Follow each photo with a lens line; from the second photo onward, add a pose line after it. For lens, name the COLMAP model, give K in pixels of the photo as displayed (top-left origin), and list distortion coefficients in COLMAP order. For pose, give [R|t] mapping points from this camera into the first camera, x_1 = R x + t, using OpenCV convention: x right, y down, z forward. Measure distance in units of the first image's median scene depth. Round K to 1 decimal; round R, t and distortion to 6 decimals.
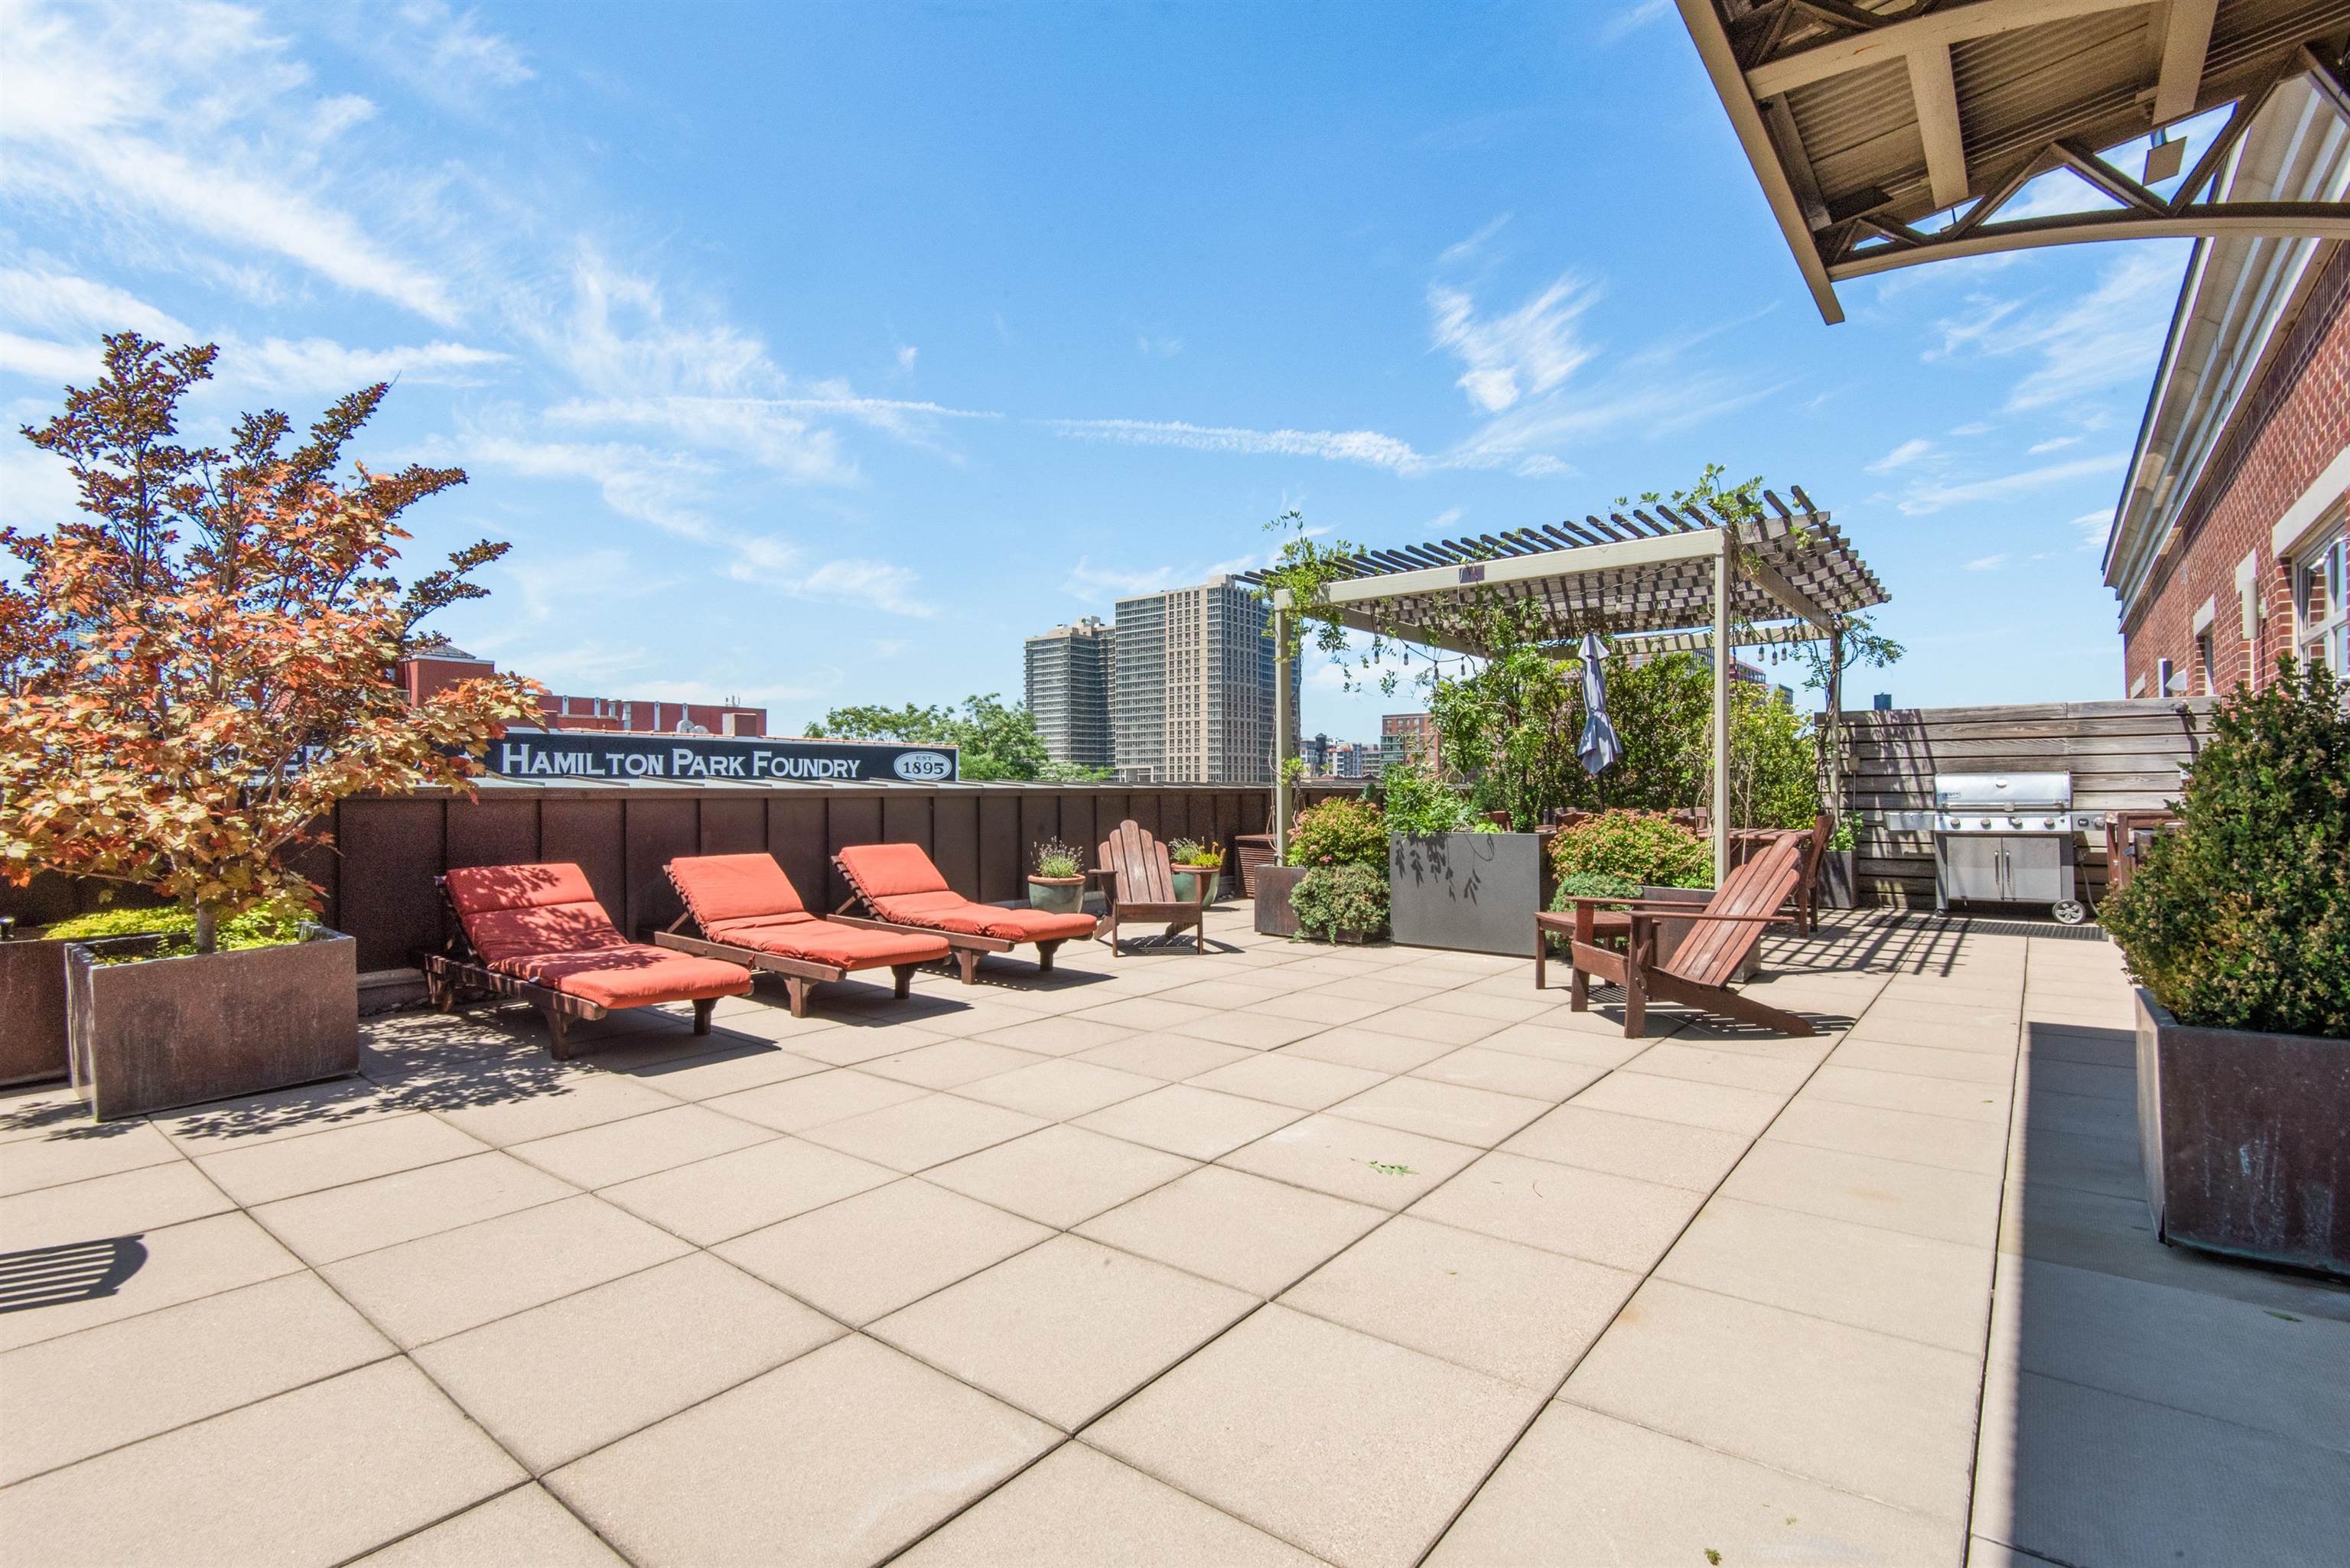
lens RADIAL K [[1082.8, 0, 1172.4], [0, 1082.8, 776.0], [0, 0, 1]] dist [0.034624, -0.024794]
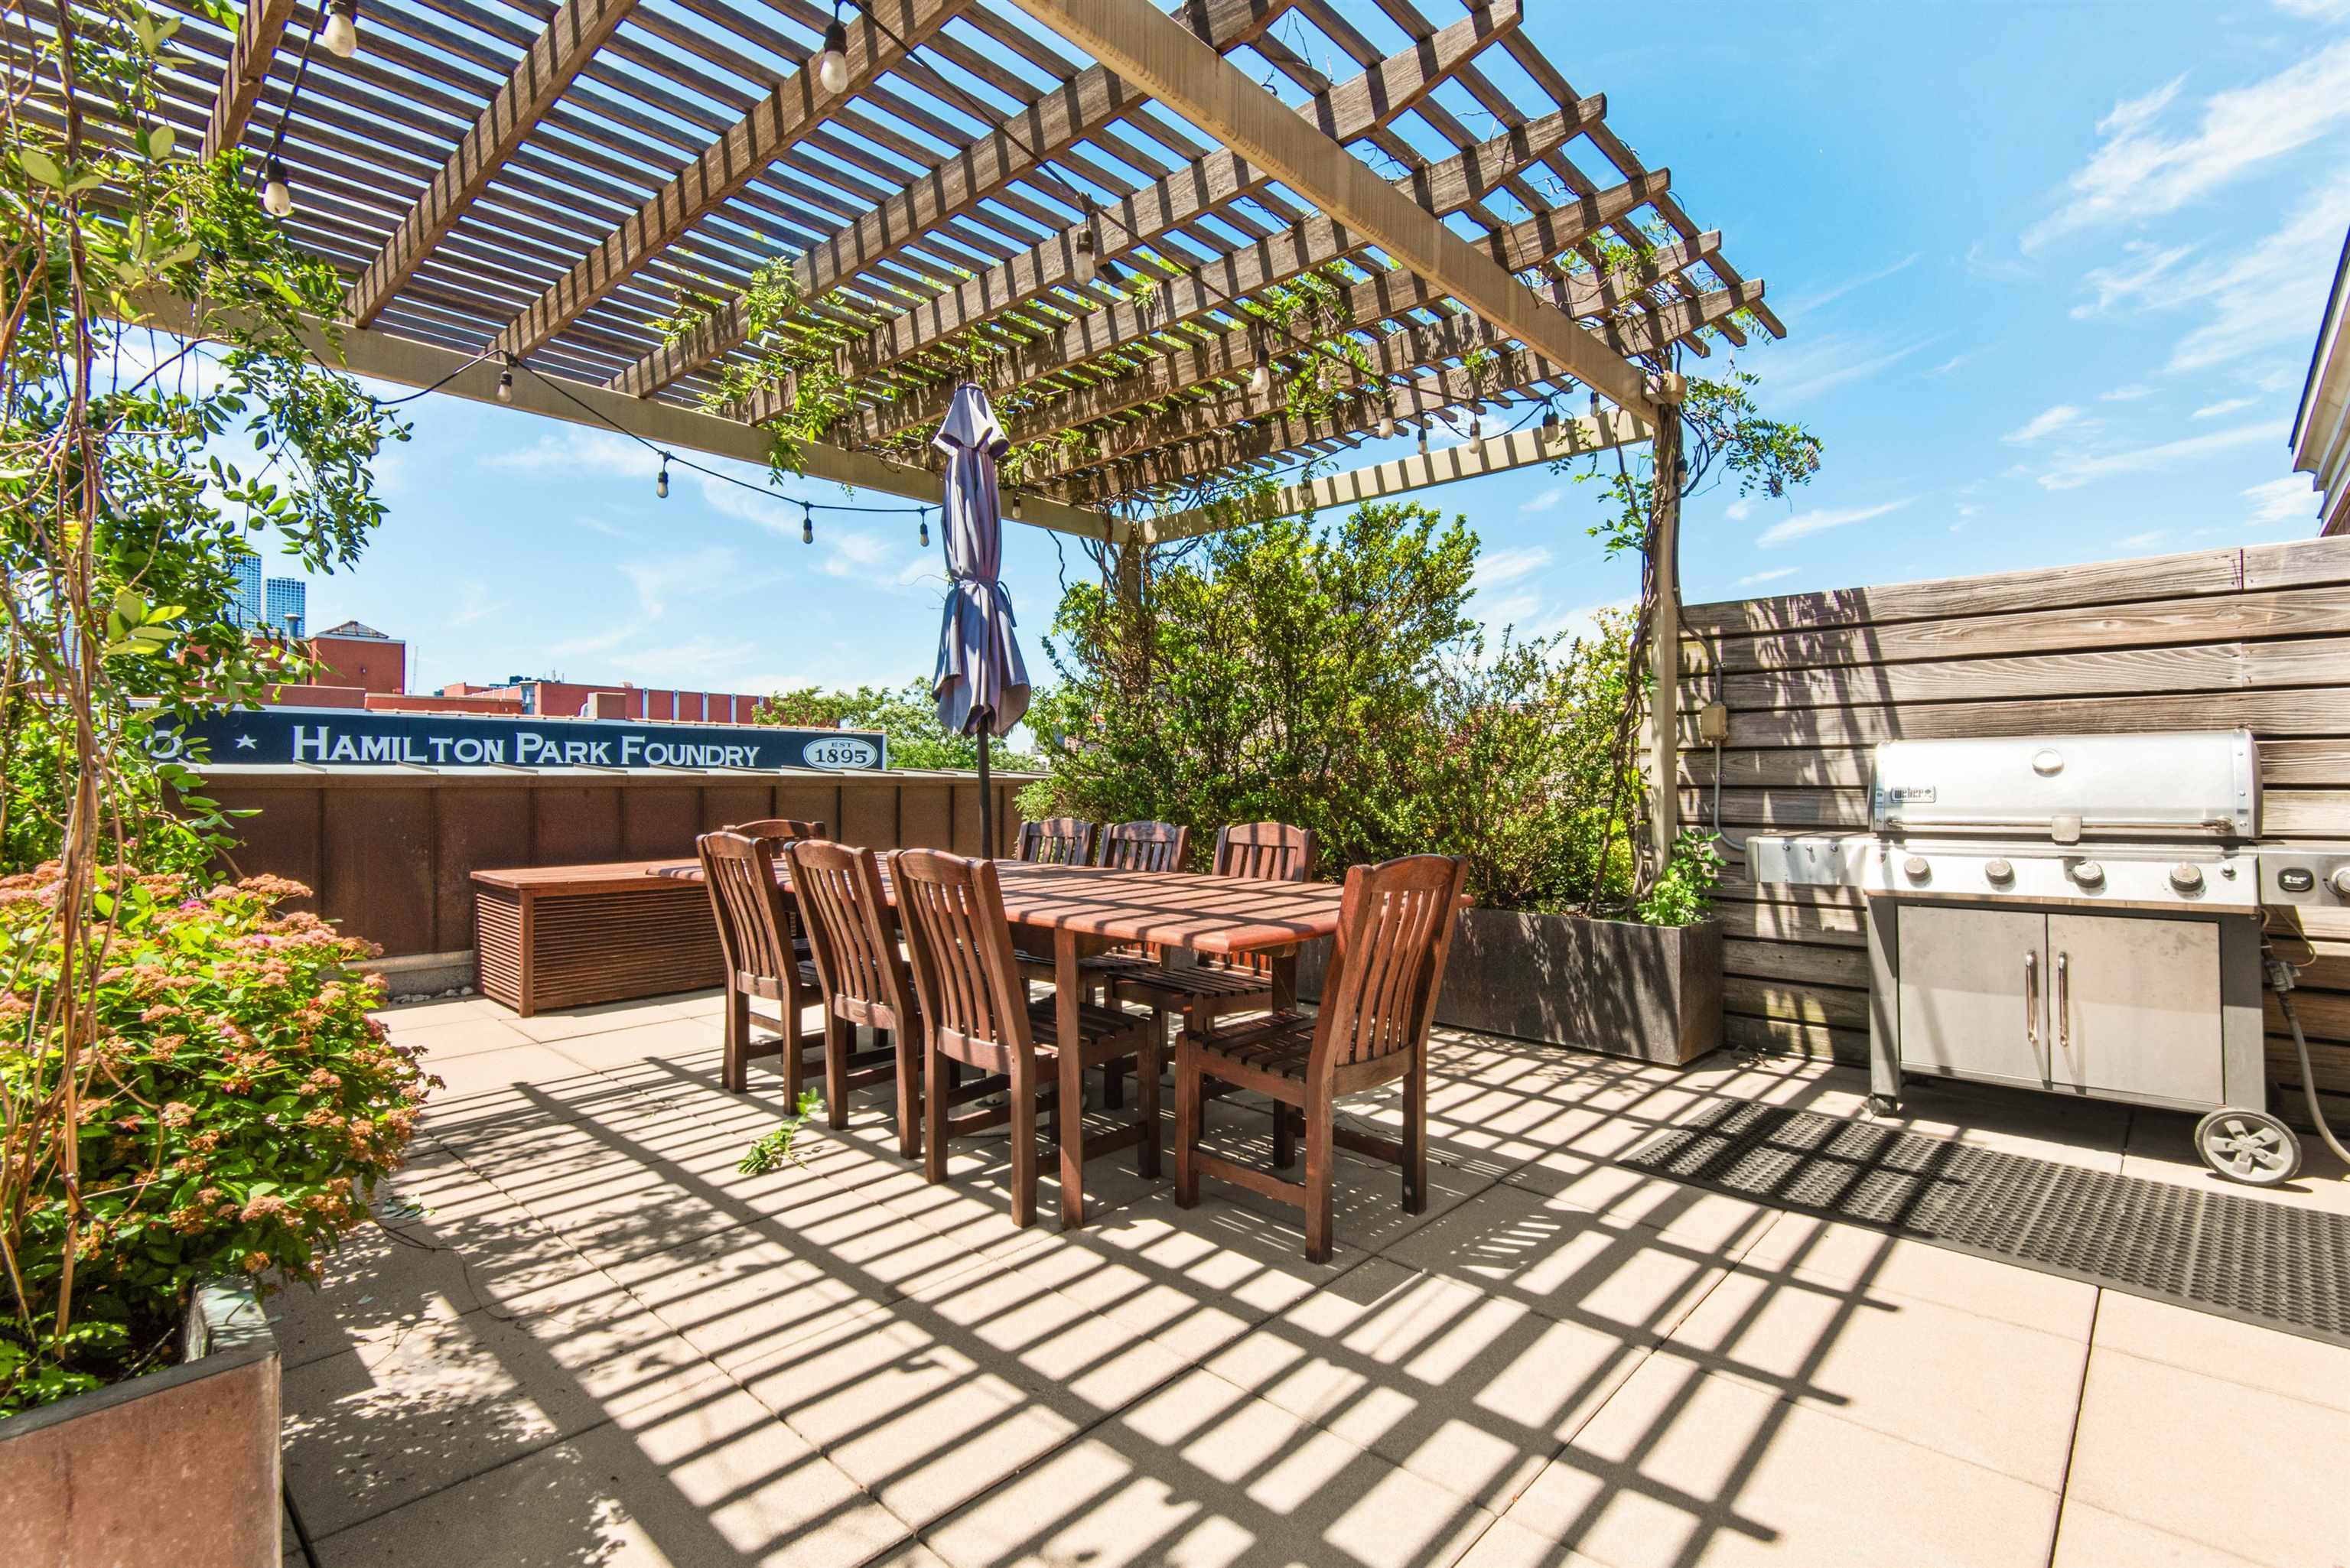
lens RADIAL K [[1074.9, 0, 1179.7], [0, 1074.9, 774.3], [0, 0, 1]] dist [0.034450, -0.021438]
pose [[0.996135, 0.002429, -0.087801, 0.204270], [-0.001949, 0.999983, 0.005560, 0.003619], [0.087813, -0.005367, 0.996123, 0.250569]]
